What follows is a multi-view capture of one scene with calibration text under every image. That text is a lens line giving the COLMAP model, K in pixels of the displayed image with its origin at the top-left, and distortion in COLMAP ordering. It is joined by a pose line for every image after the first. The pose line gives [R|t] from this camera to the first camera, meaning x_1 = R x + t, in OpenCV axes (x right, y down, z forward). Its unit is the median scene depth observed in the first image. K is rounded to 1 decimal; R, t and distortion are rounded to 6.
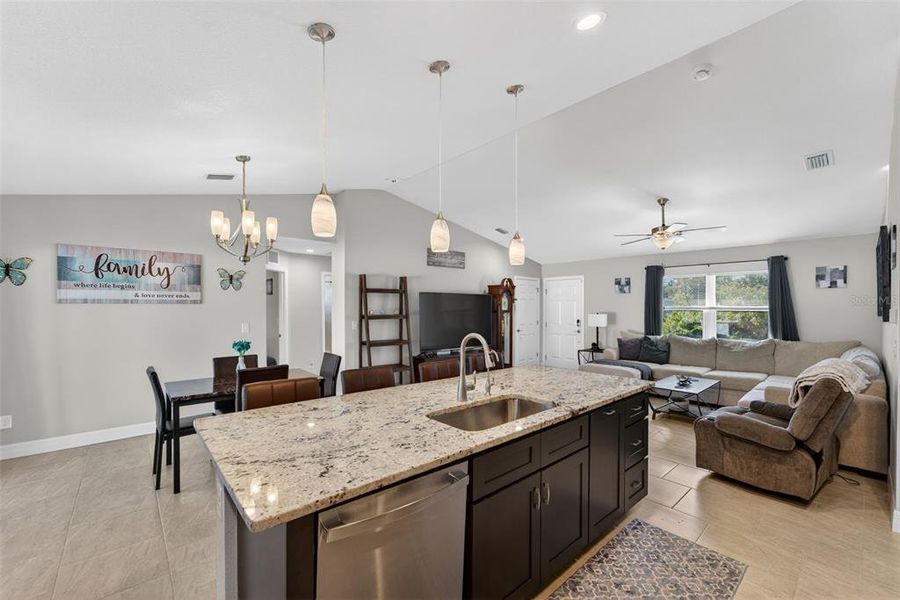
lens RADIAL K [[370.2, 0, 454.4], [0, 370.2, 307.4], [0, 0, 1]] dist [-0.008498, 0.001483]
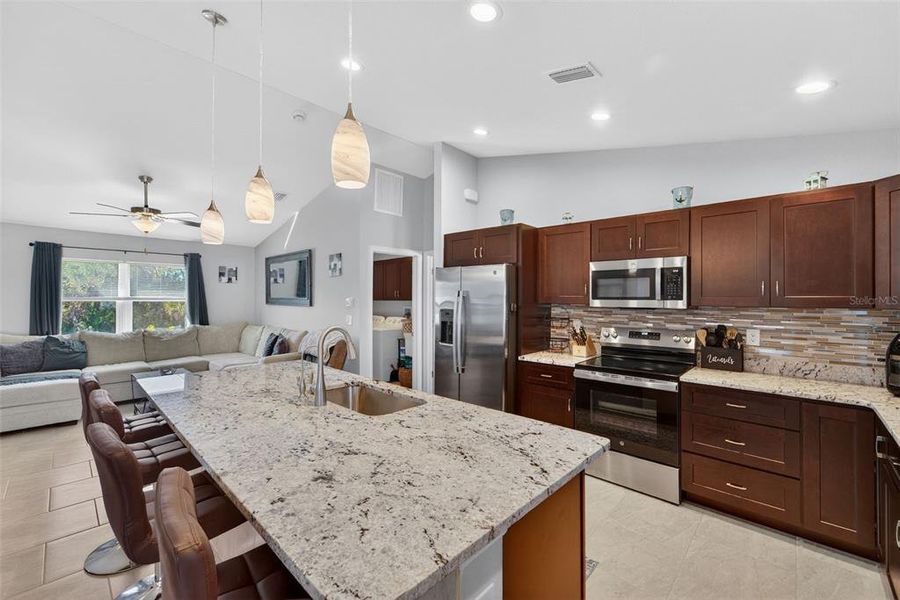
lens RADIAL K [[370.2, 0, 448.3], [0, 370.2, 297.4], [0, 0, 1]] dist [-0.008498, 0.001483]
pose [[-0.075647, 0.000449, 0.997135, -0.353830], [0.000349, 1.000000, -0.000424, -0.000587], [-0.997135, 0.000316, -0.075648, 0.314044]]
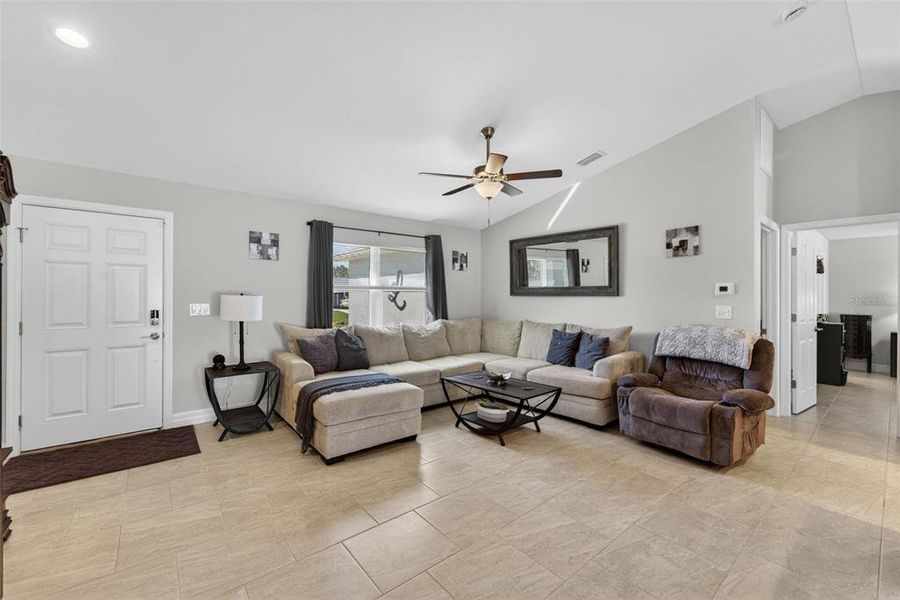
lens RADIAL K [[370.2, 0, 450.9], [0, 370.2, 295.3], [0, 0, 1]] dist [-0.008498, 0.001483]
pose [[0.046953, -0.003126, 0.998892, -0.134456], [-0.000794, 0.999995, 0.003166, 0.020576], [-0.998897, -0.000942, 0.046951, 0.974918]]
